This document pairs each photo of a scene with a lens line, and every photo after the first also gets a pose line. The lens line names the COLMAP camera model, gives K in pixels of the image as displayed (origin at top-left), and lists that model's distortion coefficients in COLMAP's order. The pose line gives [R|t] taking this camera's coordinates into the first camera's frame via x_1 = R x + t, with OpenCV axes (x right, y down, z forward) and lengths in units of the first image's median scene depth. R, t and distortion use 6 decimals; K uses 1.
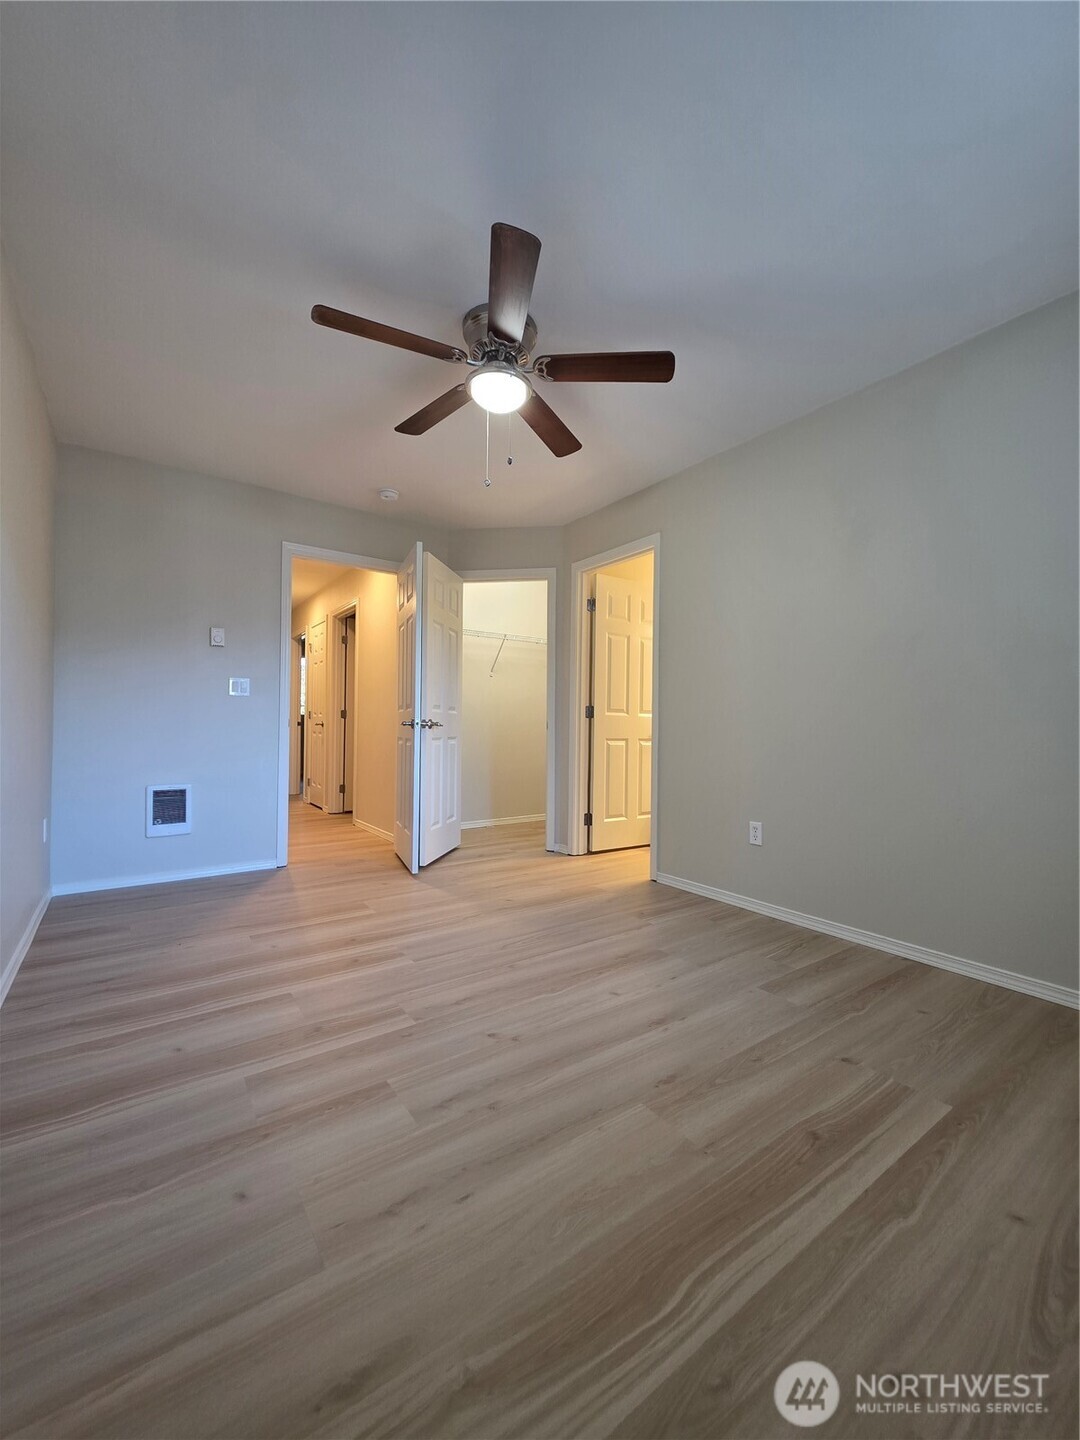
lens RADIAL K [[547.5, 0, 540.0], [0, 547.5, 720.0], [0, 0, 1]] dist [0.001062, 0.000169]
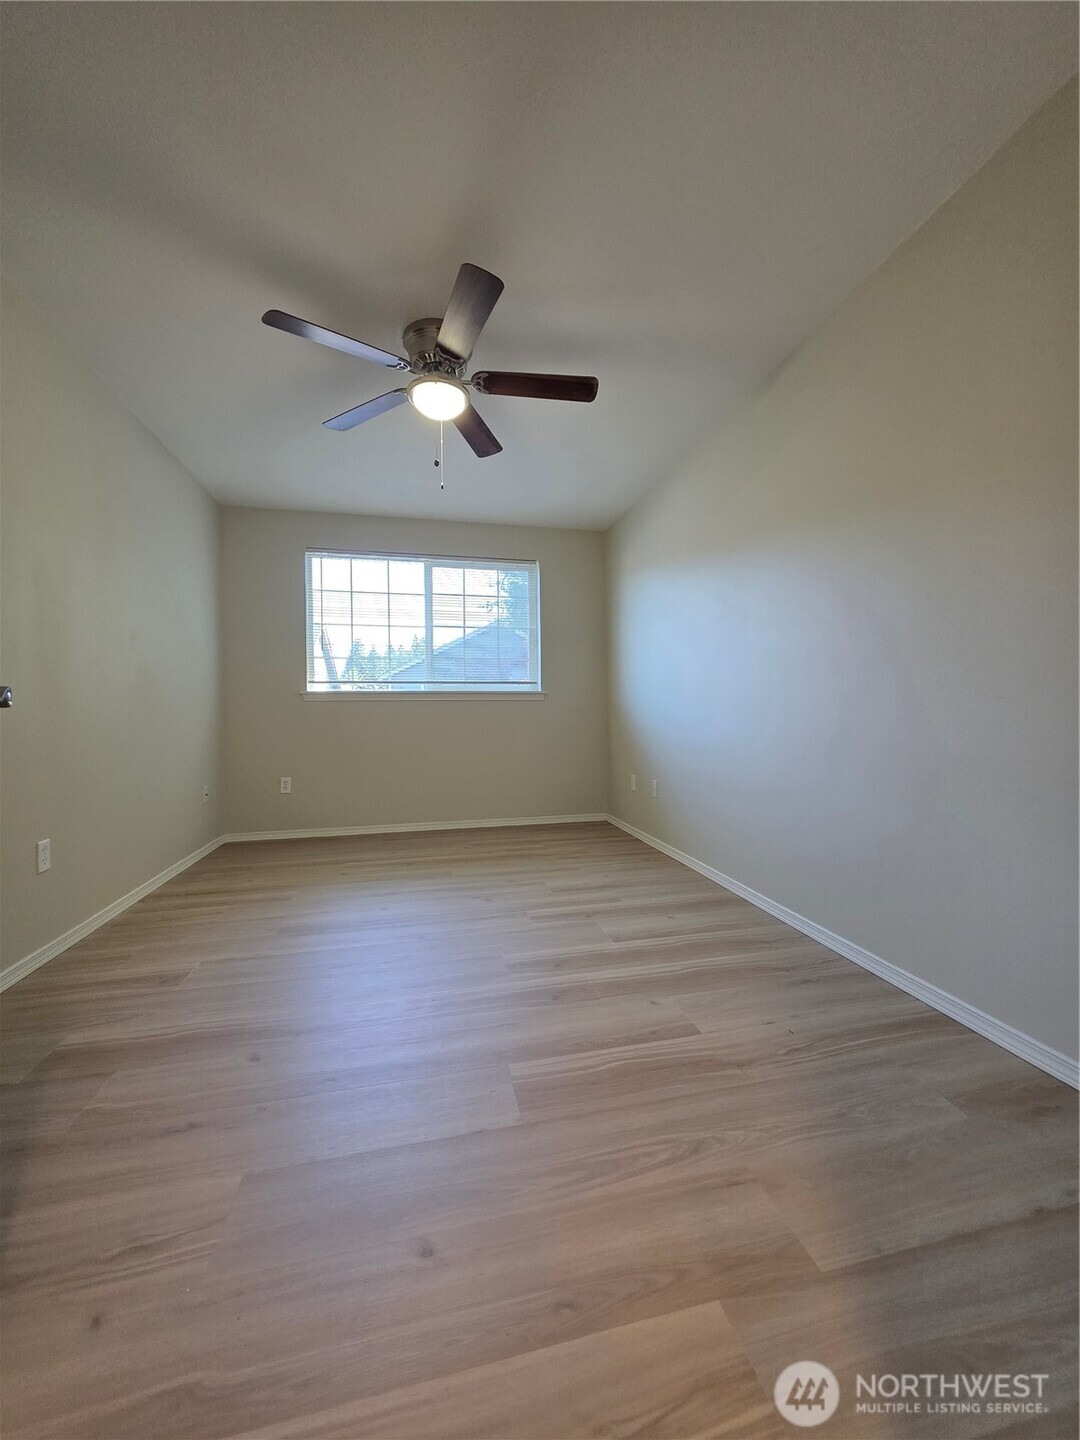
lens RADIAL K [[572.7, 0, 561.2], [0, 572.7, 722.0], [0, 0, 1]] dist [0.001158, 0.000105]
pose [[-0.930189, -0.008965, 0.366972, -0.778403], [-0.009359, 0.999956, 0.000704, 0.029242], [-0.366962, -0.002780, -0.930232, 2.129648]]
